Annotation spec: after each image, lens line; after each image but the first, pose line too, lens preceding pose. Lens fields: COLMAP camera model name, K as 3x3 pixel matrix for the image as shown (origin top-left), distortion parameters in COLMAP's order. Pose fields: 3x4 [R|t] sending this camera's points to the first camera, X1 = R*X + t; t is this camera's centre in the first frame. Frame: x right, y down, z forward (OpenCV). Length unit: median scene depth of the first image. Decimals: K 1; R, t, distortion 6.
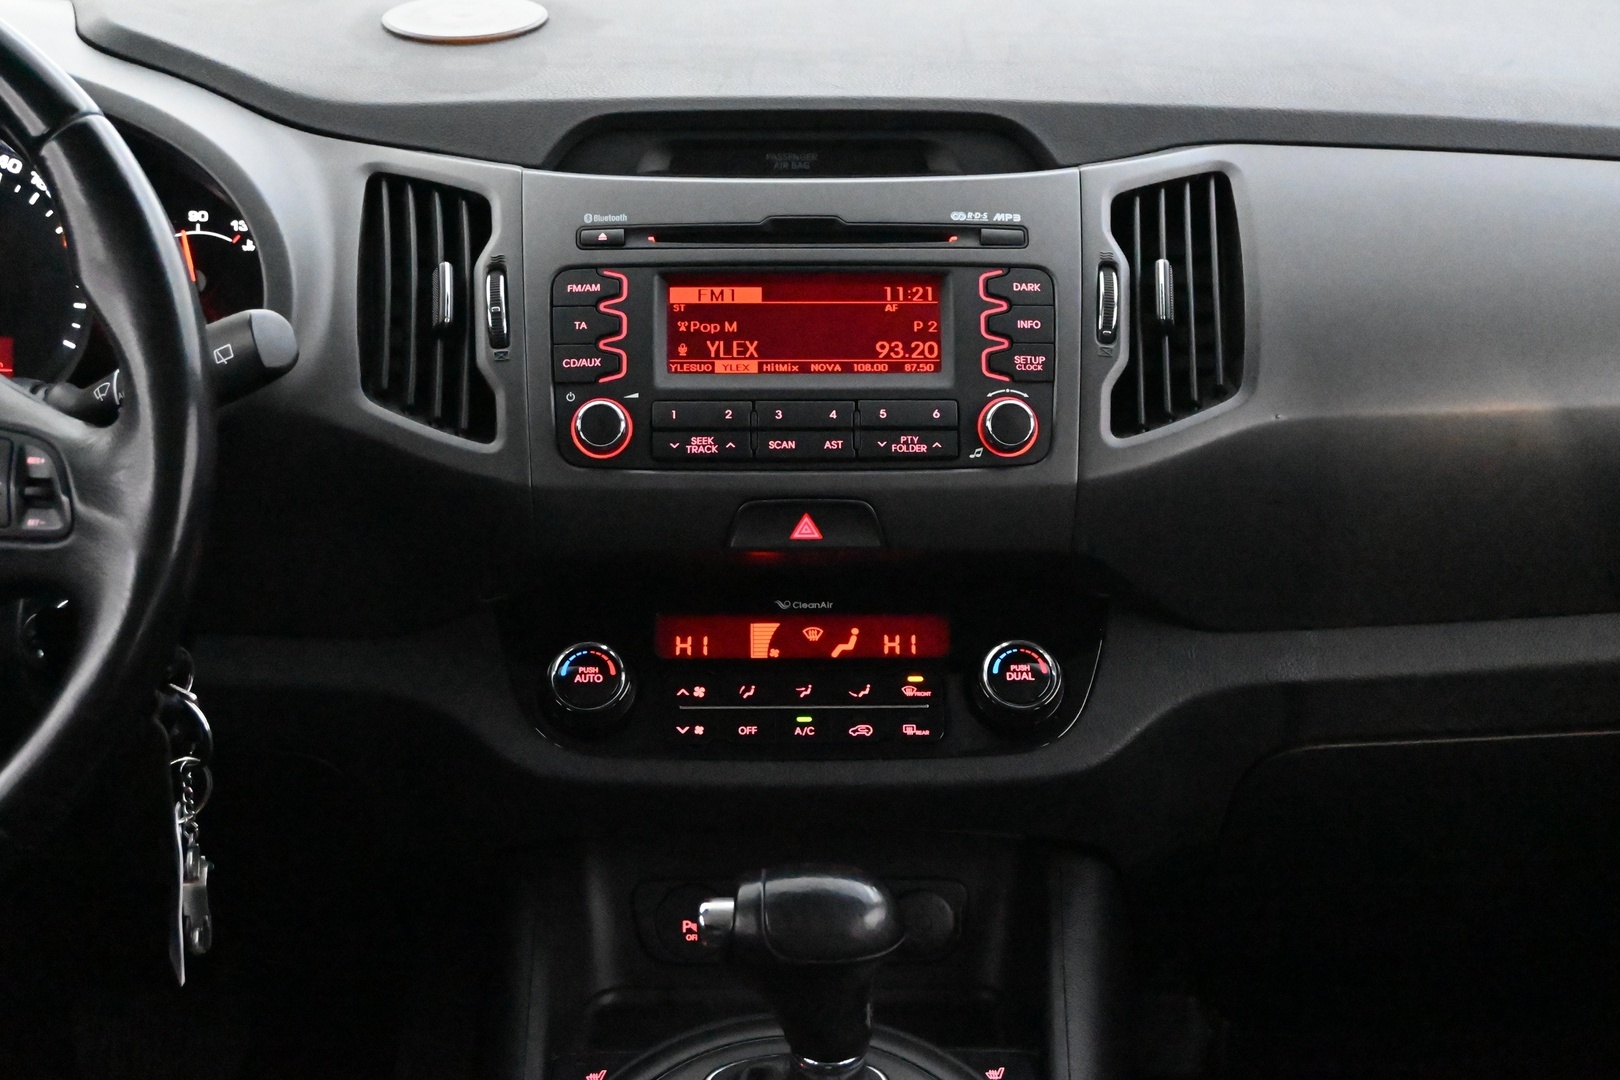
lens RADIAL K [[2555.8, 0, 801.6], [0, 2555.8, 545.7], [0, 0, 1]] dist [0.013992, 0.000000]
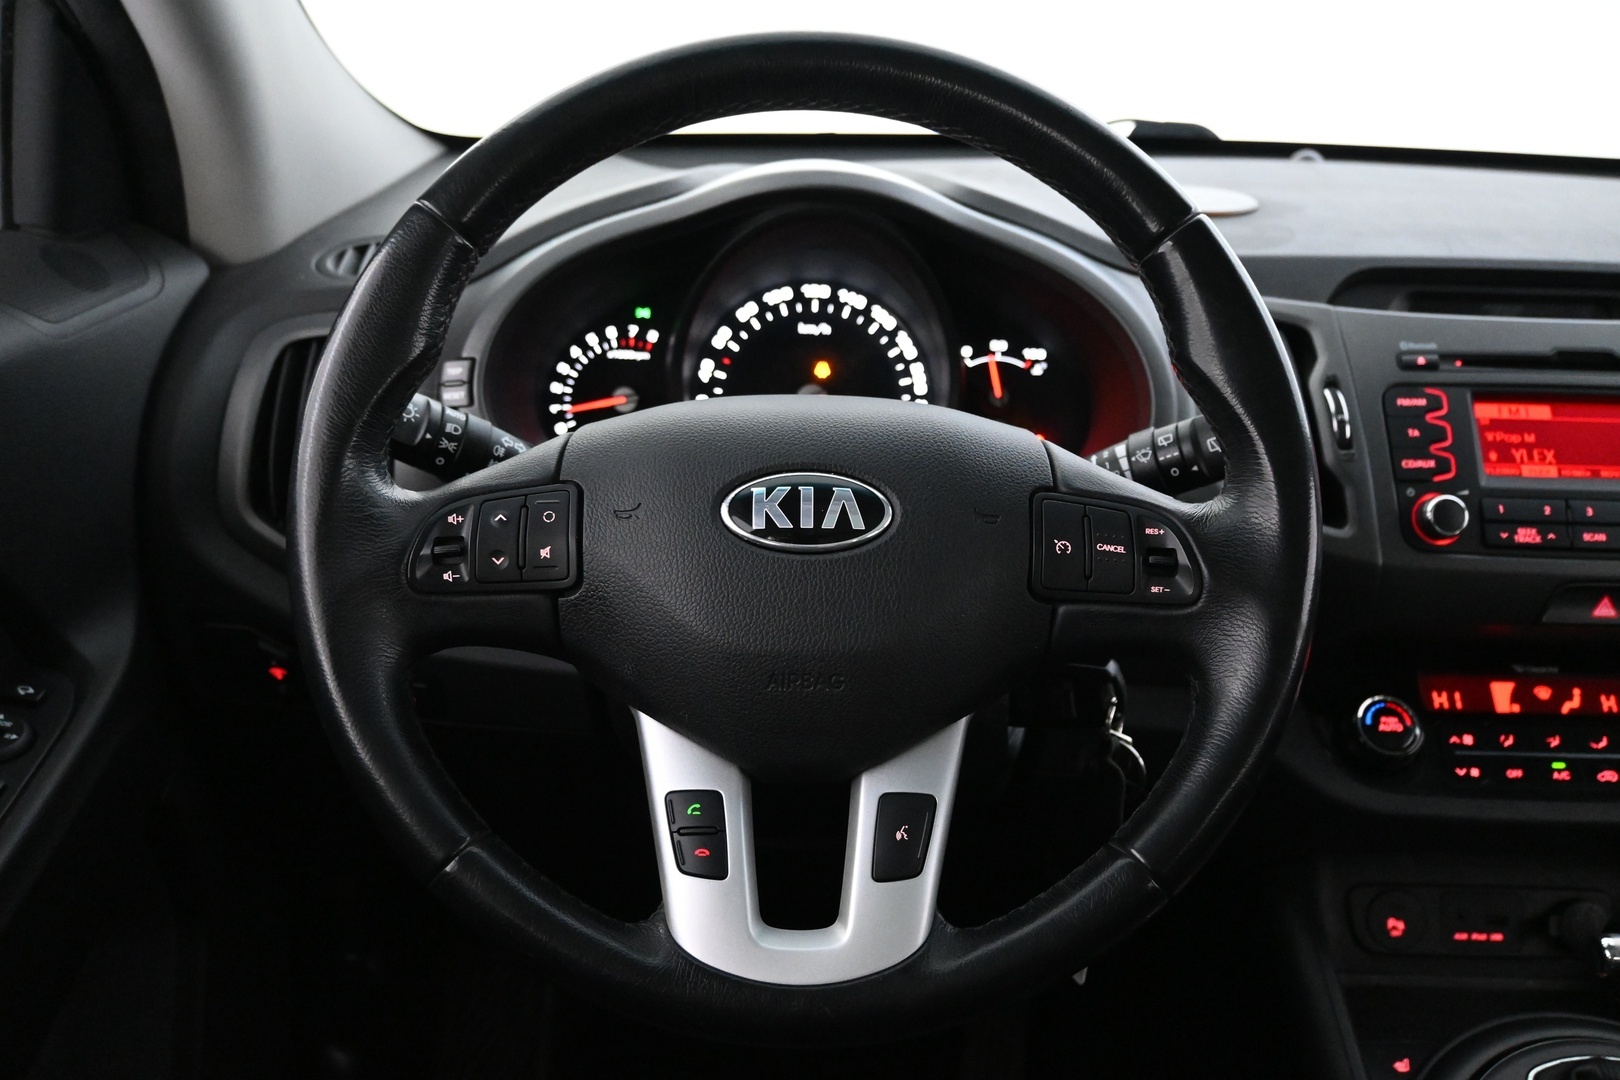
lens RADIAL K [[1429.8, 0, 803.3], [0, 1429.8, 540.4], [0, 0, 1]] dist [-0.009167, -0.010042]
pose [[0.999460, 0.027591, -0.017845, -0.355466], [-0.028276, 0.998826, -0.039341, -0.001537], [0.016739, 0.039824, 0.999066, 0.327456]]
